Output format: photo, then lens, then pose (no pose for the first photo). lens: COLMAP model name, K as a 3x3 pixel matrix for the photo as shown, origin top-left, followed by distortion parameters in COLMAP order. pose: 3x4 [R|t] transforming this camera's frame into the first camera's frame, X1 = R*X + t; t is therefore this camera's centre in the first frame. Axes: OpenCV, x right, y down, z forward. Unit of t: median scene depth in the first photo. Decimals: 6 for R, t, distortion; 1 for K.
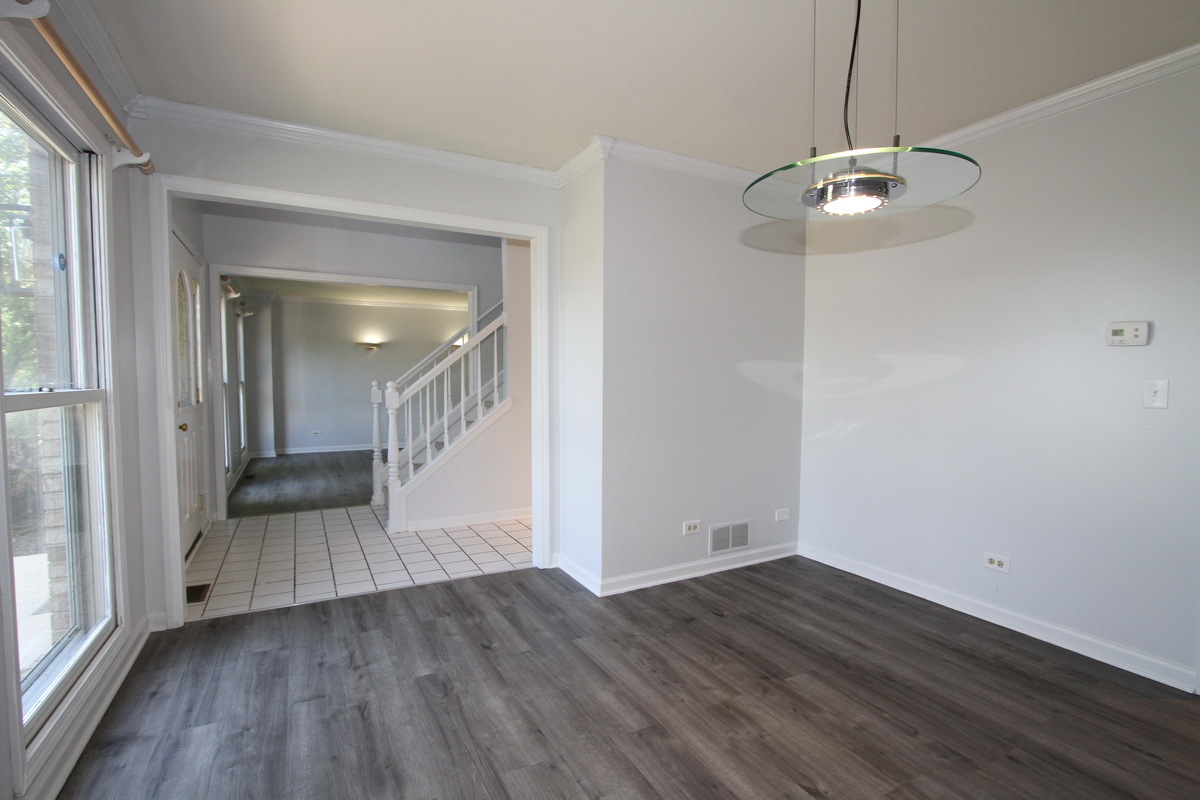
lens RADIAL K [[570.4, 0, 587.4], [0, 570.4, 409.9], [0, 0, 1]] dist [-0.018390, 0.001881]
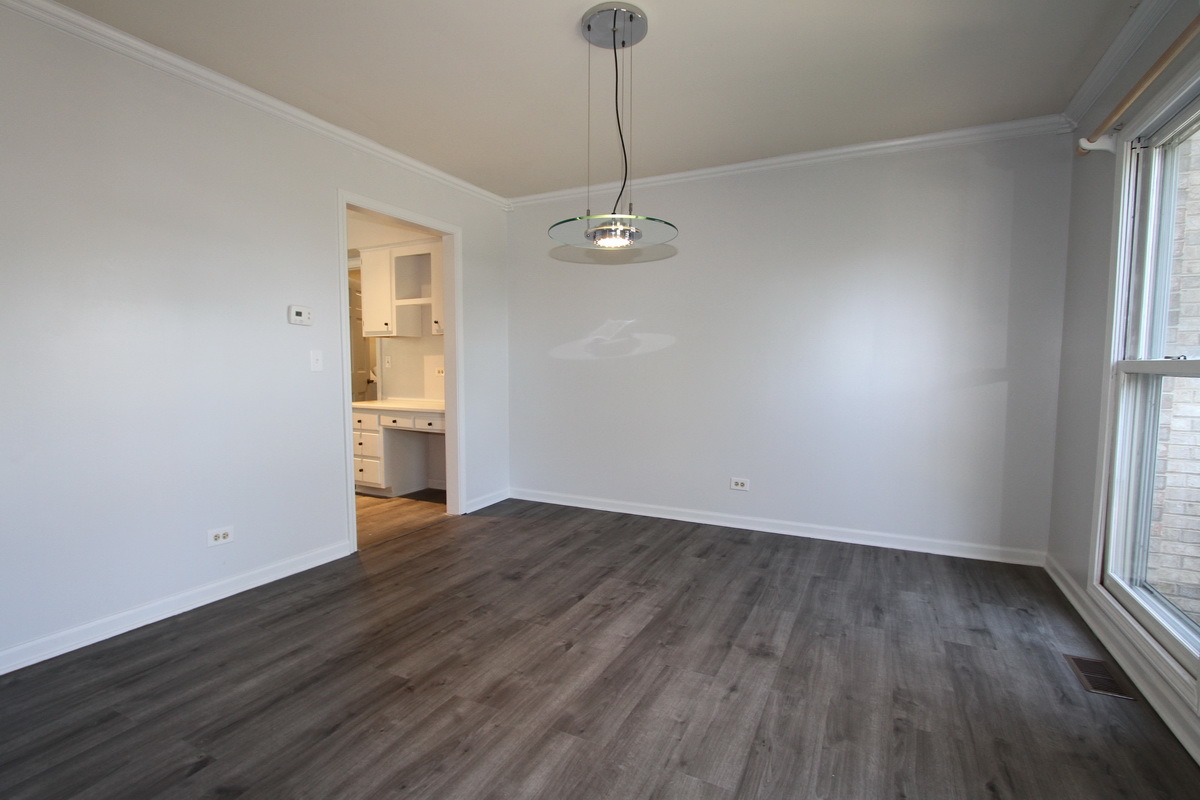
lens RADIAL K [[570.4, 0, 587.4], [0, 570.4, 409.9], [0, 0, 1]] dist [-0.018390, 0.001881]
pose [[-0.584756, -0.068527, 0.808310, -0.515916], [0.037290, 0.993102, 0.111169, -0.043603], [-0.810352, 0.095149, -0.578167, 1.217415]]
